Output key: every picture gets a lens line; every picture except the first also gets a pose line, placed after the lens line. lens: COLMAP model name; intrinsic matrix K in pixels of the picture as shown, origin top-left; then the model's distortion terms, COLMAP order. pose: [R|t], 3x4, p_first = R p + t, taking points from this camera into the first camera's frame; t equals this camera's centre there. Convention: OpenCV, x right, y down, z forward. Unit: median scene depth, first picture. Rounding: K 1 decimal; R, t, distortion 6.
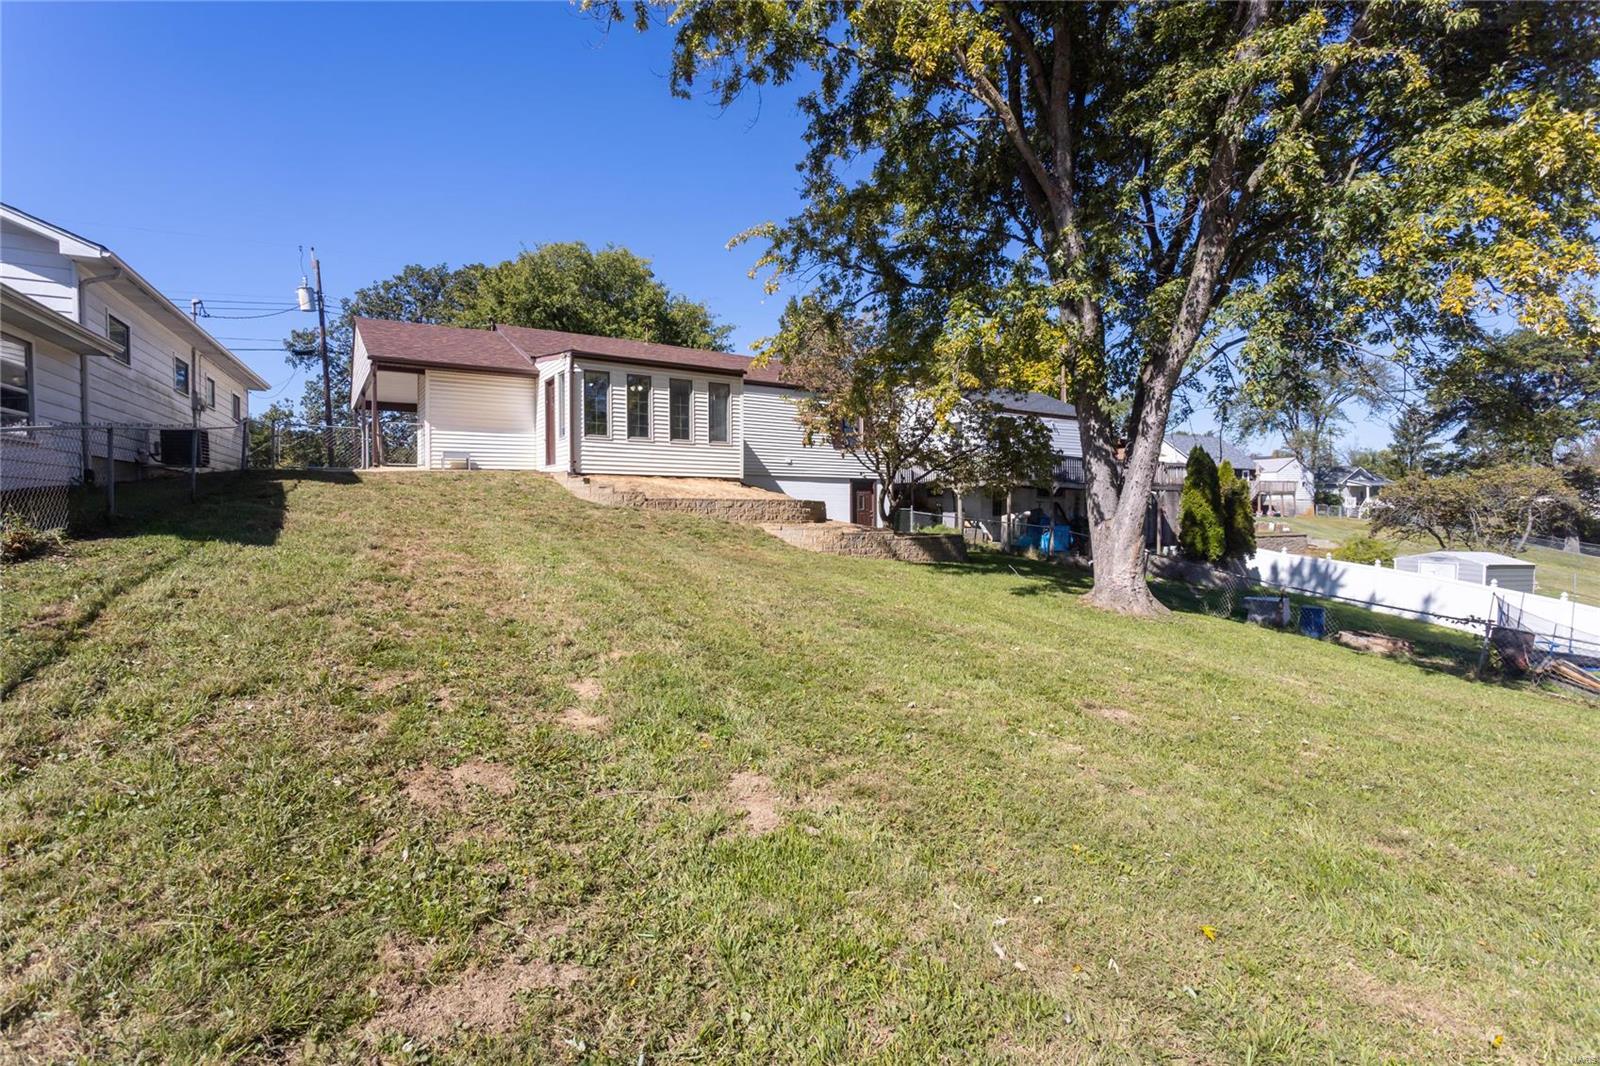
lens RADIAL K [[754.8, 0, 793.7], [0, 754.8, 530.5], [0, 0, 1]] dist [0.000426, 0.000331]
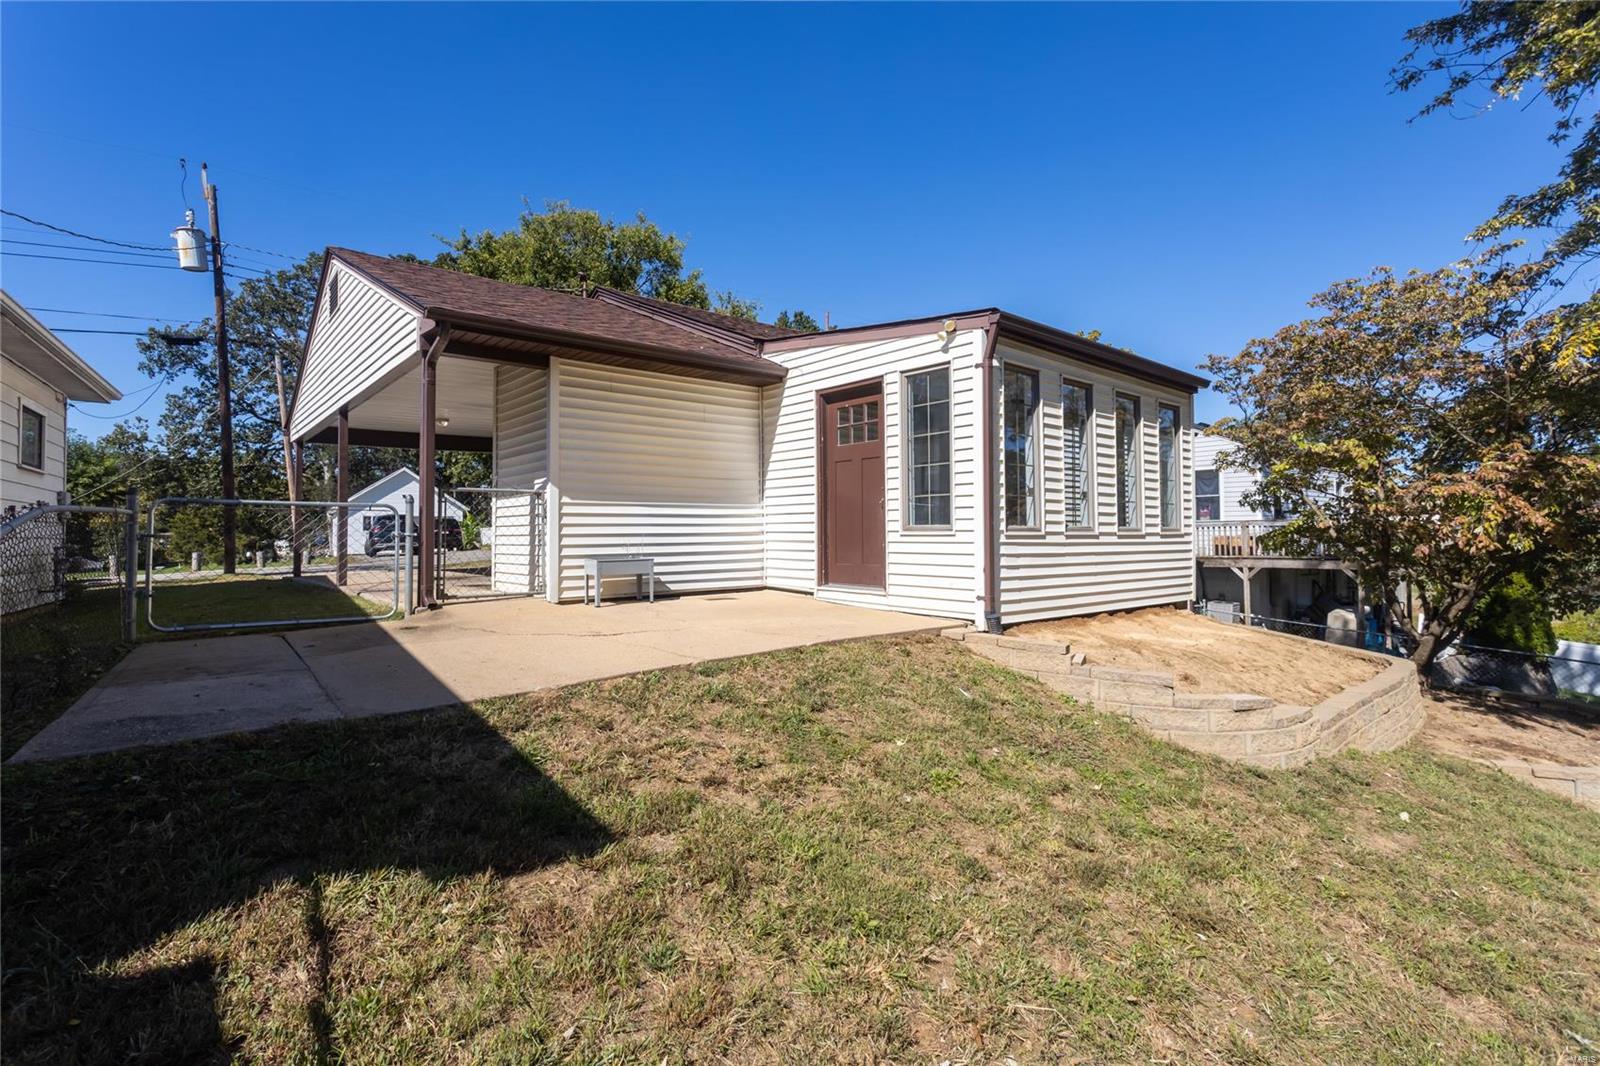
lens RADIAL K [[754.8, 0, 807.0], [0, 754.8, 531.0], [0, 0, 1]] dist [0.000426, 0.000331]
pose [[0.990278, -0.002627, 0.139080, -0.254266], [0.007618, 0.999345, -0.035366, -0.064286], [-0.138896, 0.036082, 0.989649, 0.361605]]
